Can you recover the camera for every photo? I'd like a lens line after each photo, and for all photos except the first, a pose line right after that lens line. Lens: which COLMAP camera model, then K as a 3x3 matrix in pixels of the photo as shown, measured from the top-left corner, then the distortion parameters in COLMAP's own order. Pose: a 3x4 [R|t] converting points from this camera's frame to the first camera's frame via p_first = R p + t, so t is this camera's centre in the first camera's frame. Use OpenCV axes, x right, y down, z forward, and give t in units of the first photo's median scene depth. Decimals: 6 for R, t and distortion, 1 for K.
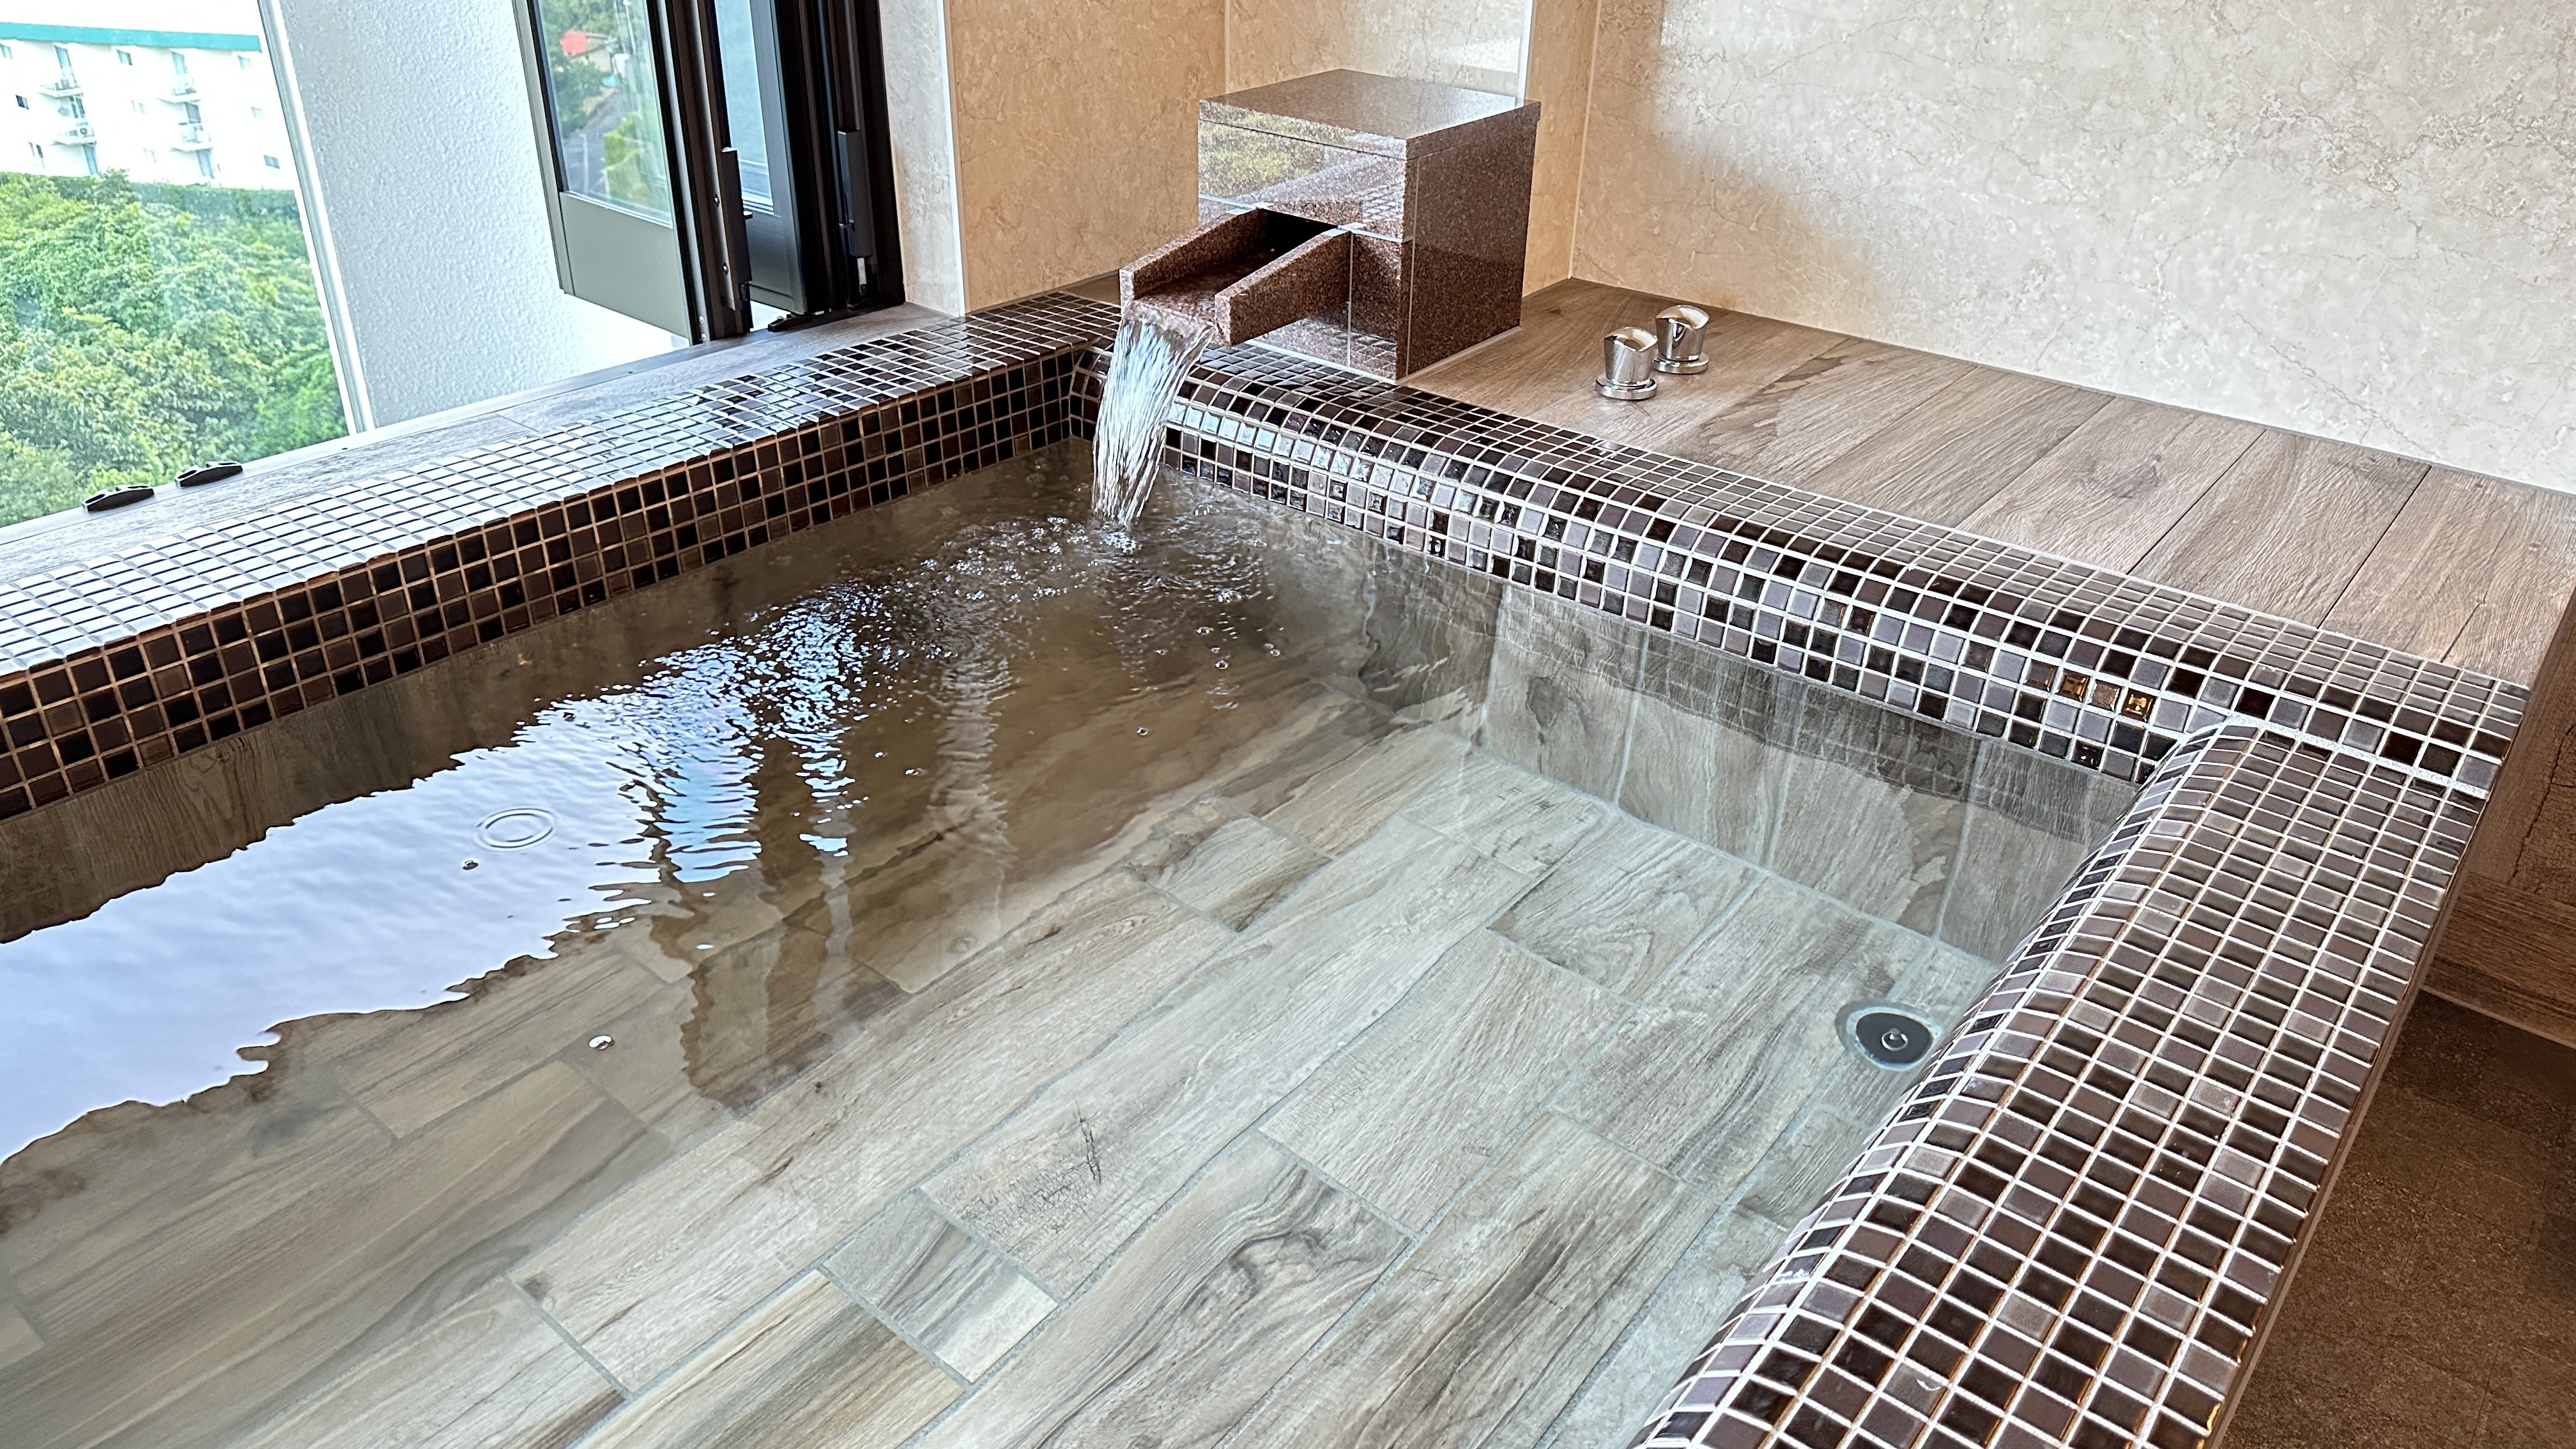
lens RADIAL K [[1805.9, 0, 1288.0], [0, 1805.9, 724.5], [0, 0, 1]] dist [0.110702, -0.188088]
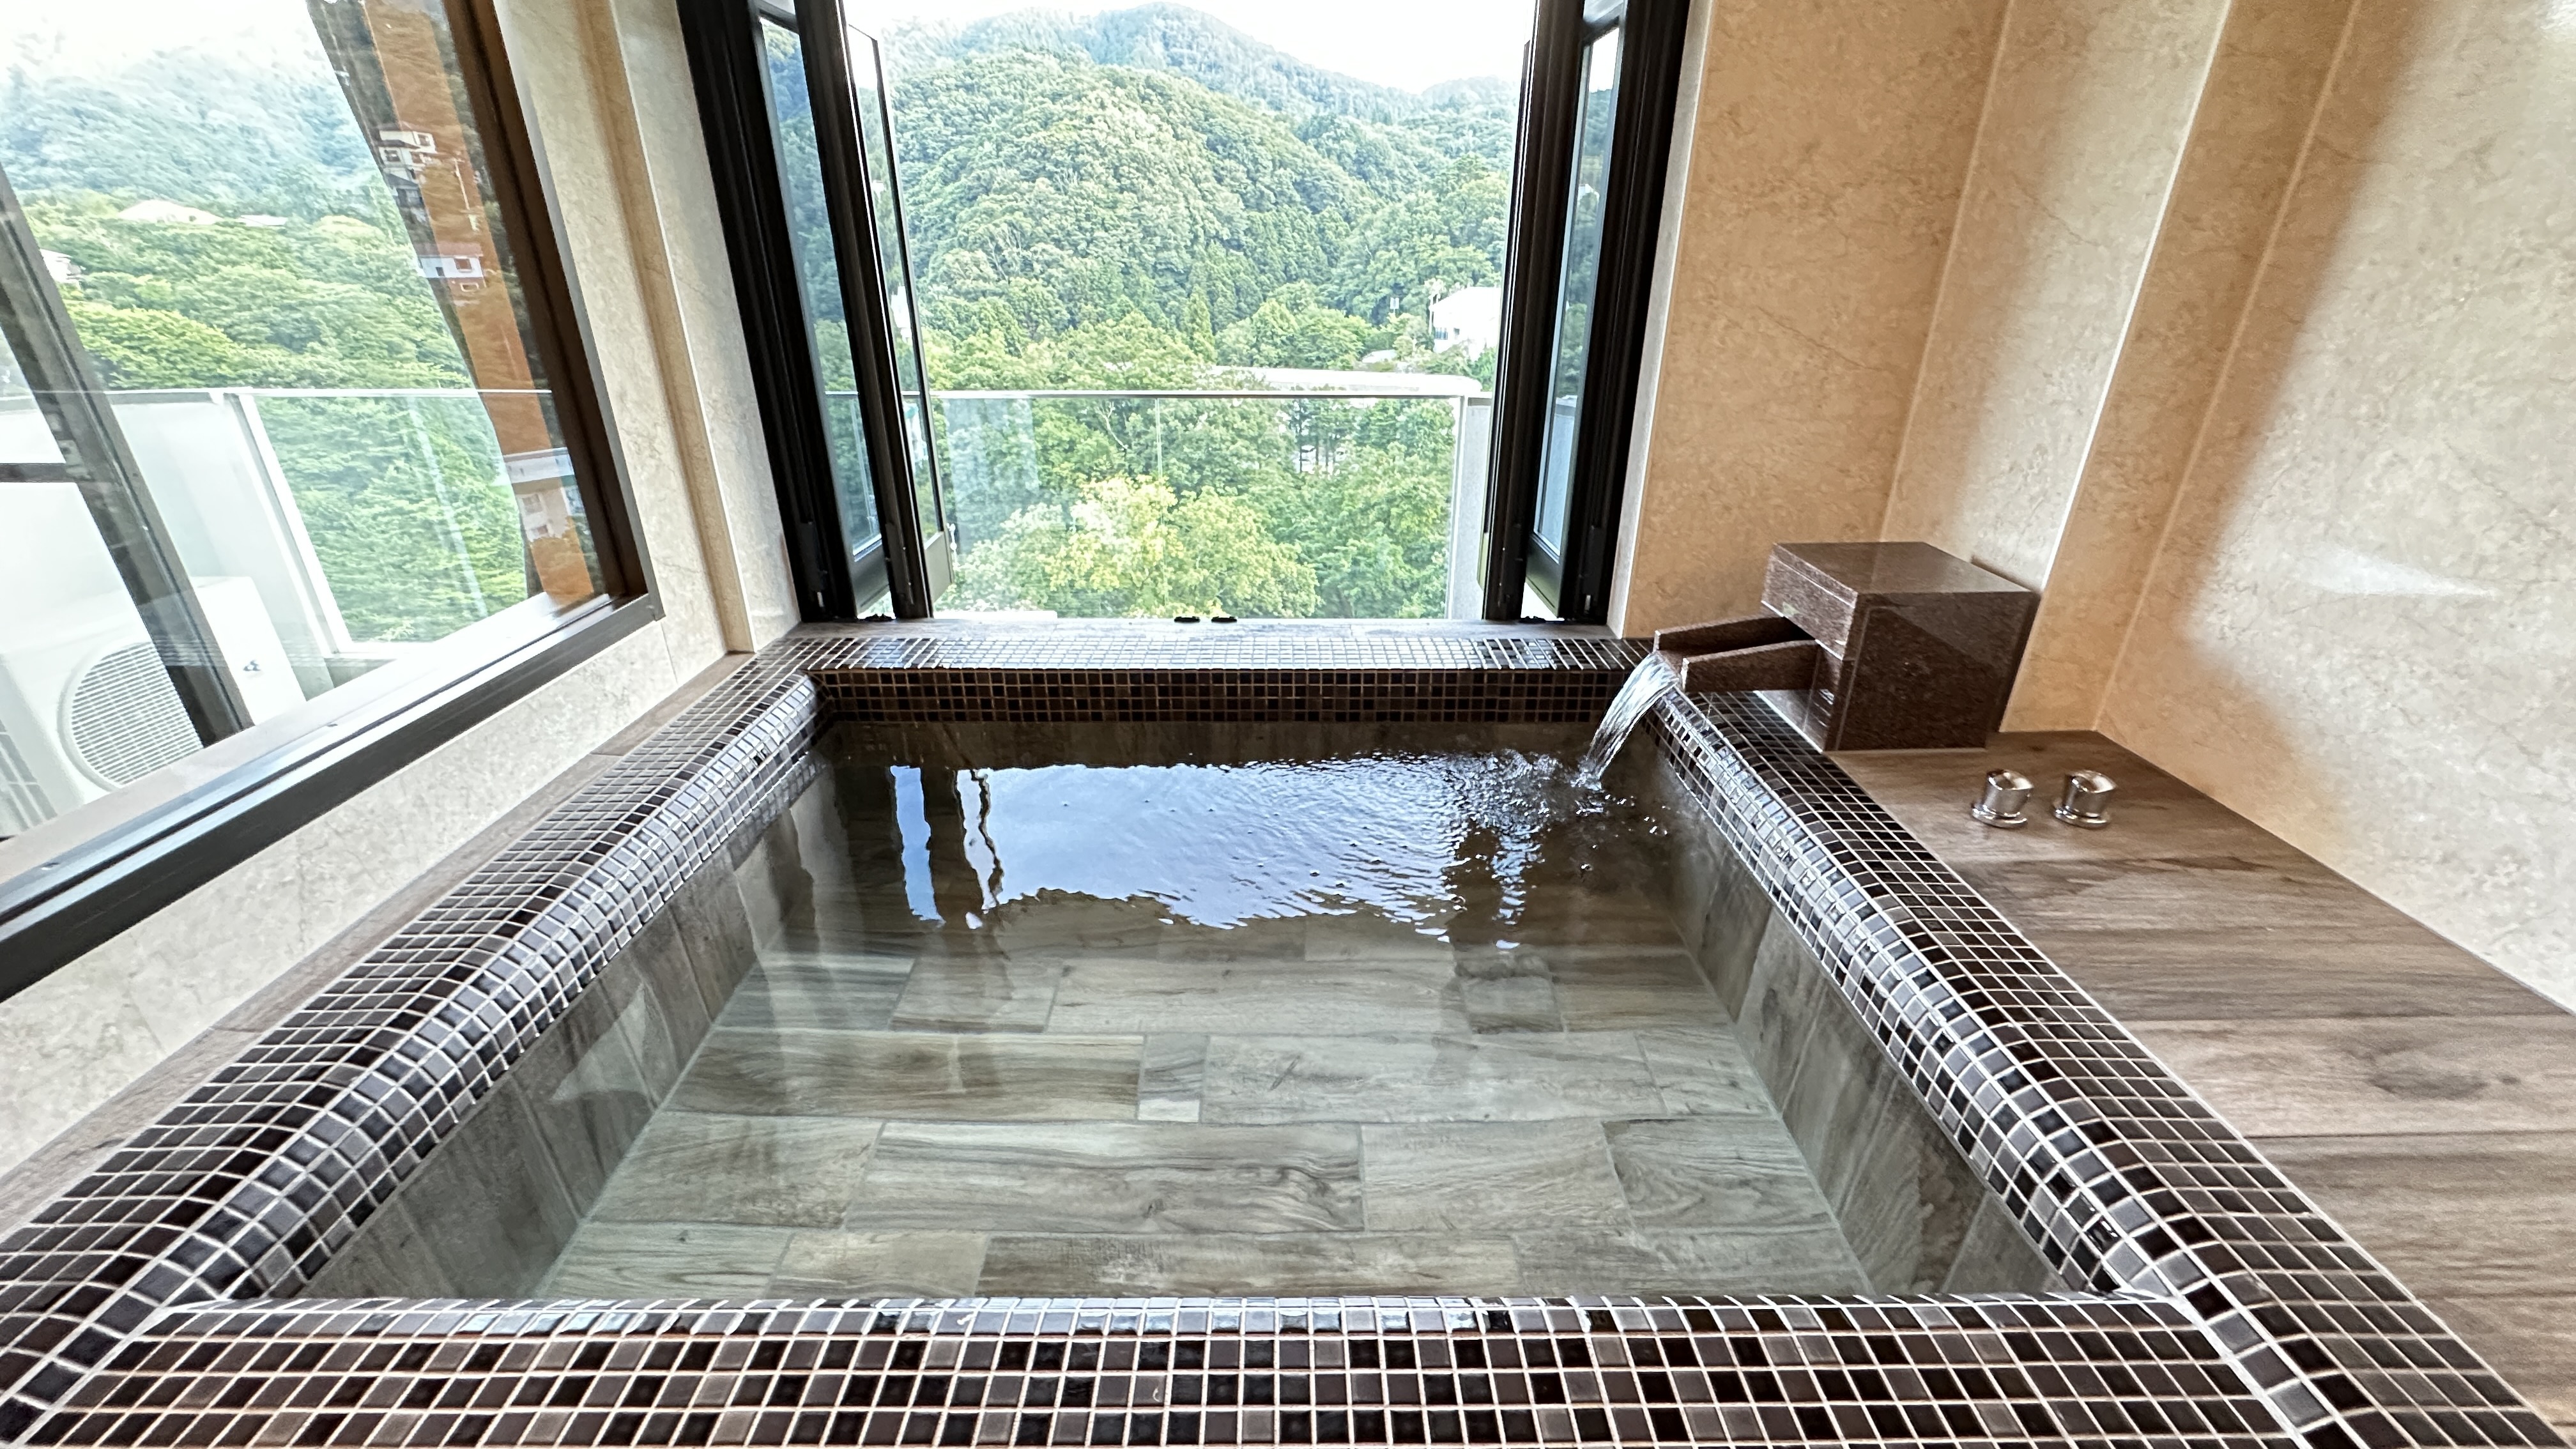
lens RADIAL K [[1034.9, 0, 1286.1], [0, 1034.9, 733.8], [0, 0, 1]] dist [-0.001087, -0.000189]
pose [[0.628855, 0.306542, -0.714544, 0.389335], [-0.368130, 0.926853, 0.073640, -0.114023], [0.684852, 0.216736, 0.695704, 0.158945]]
